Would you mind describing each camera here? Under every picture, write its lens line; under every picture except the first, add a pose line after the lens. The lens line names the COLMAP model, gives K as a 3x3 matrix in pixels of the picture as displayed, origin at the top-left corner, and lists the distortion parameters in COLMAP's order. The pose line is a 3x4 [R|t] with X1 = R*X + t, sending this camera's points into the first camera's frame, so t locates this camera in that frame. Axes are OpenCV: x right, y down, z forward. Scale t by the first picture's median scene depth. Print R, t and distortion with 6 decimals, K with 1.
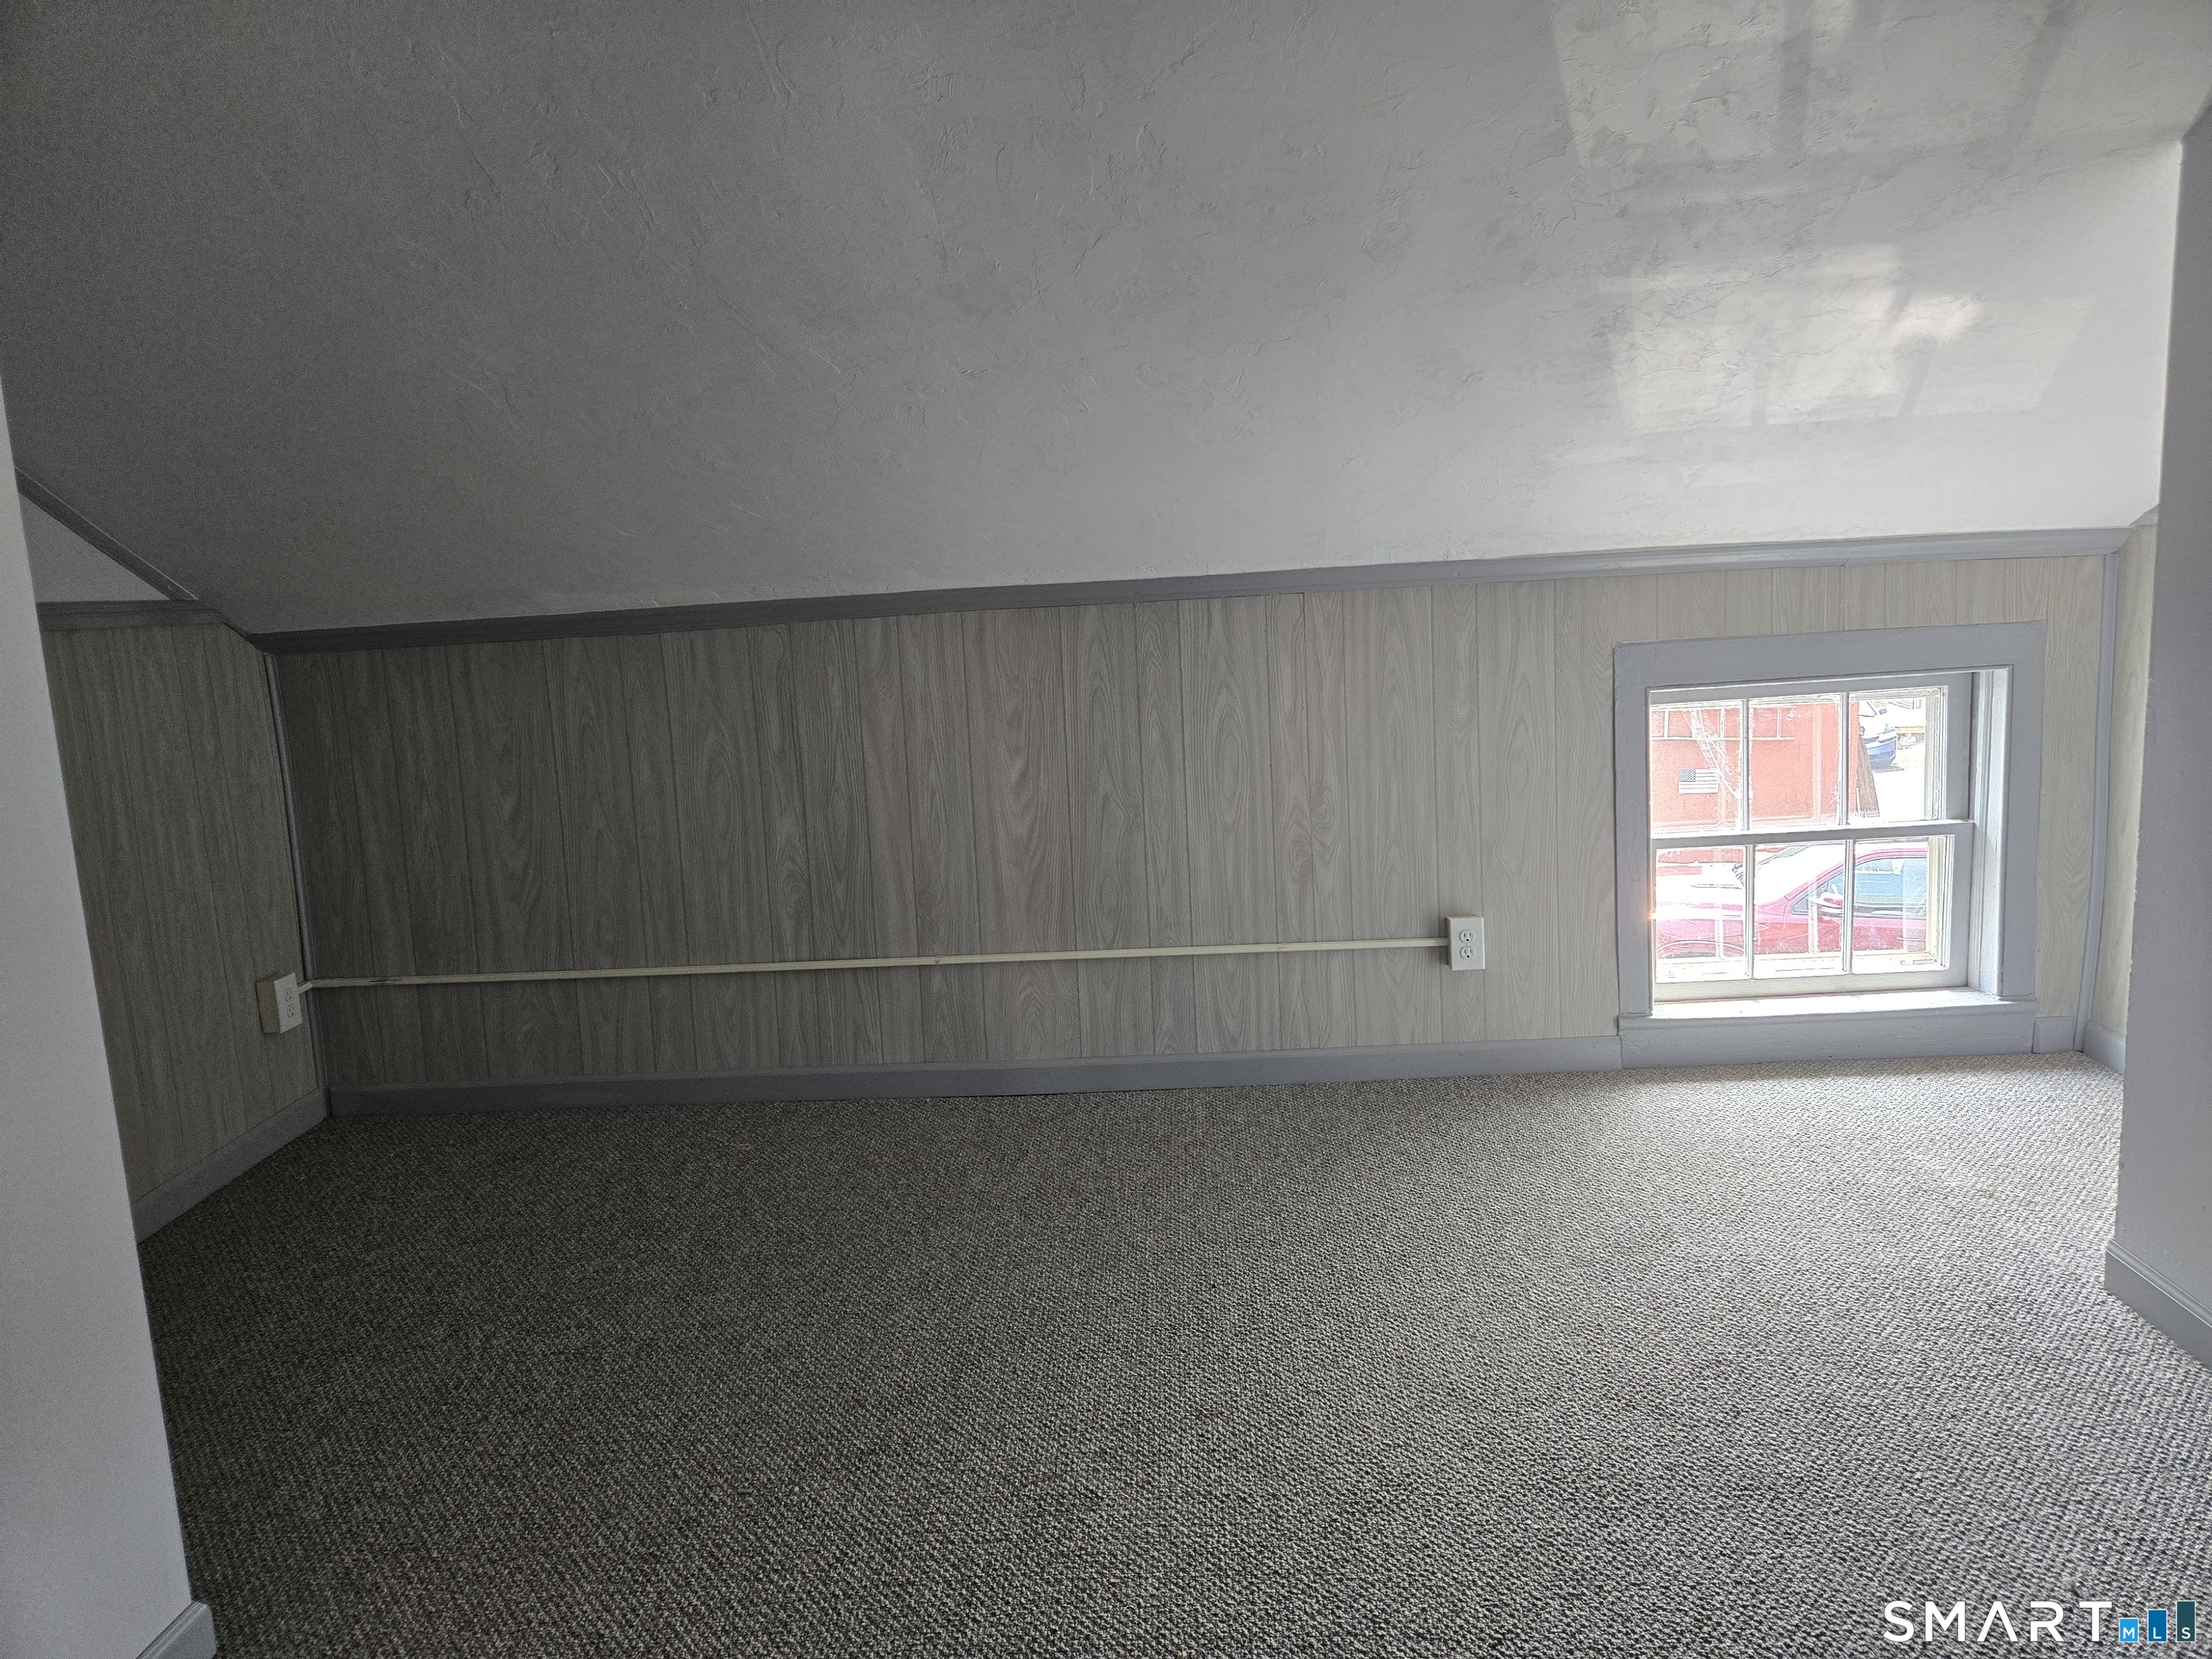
lens RADIAL K [[1494.0, 0, 1108.6], [0, 1494.0, 833.5], [0, 0, 1]] dist [0.060196, -0.045084]
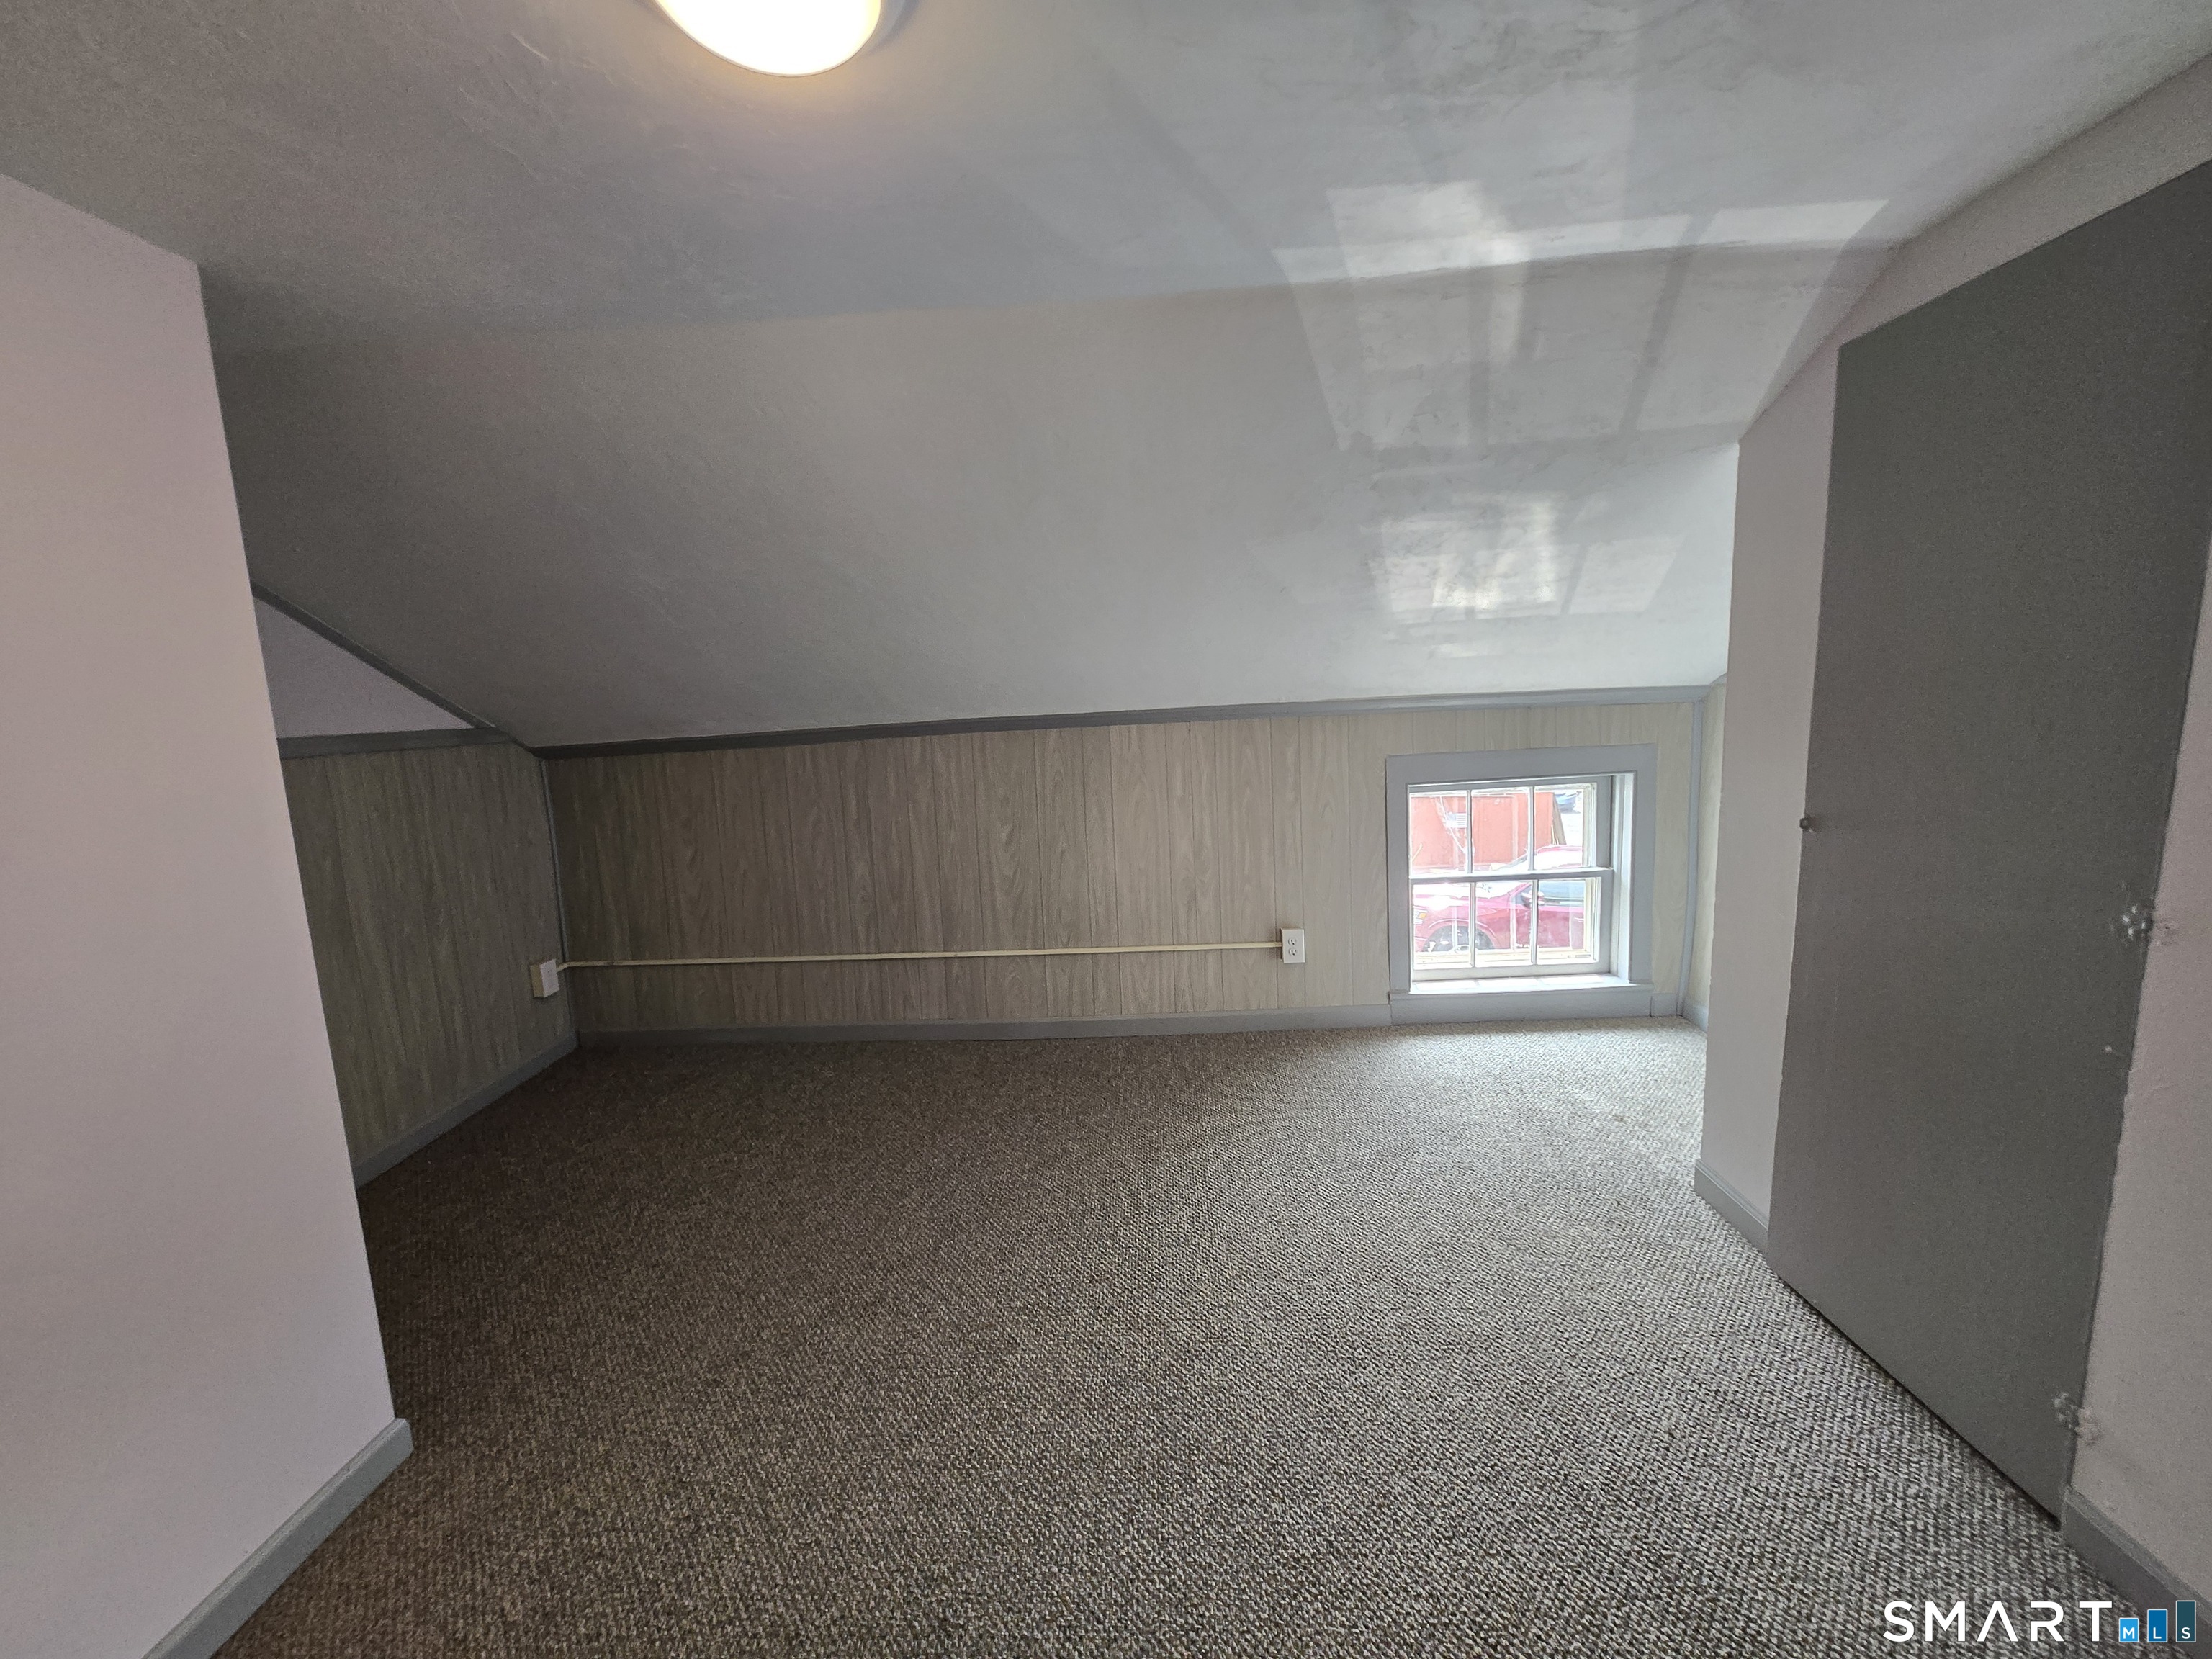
lens RADIAL K [[883.0, 0, 1106.0], [0, 883.0, 829.5], [0, 0, 1]] dist [0.003663, -0.000505]
pose [[0.999920, 0.004403, -0.011897, 0.056182], [-0.004590, 0.999866, -0.015721, -0.033398], [0.011826, 0.015774, 0.999806, 0.076690]]
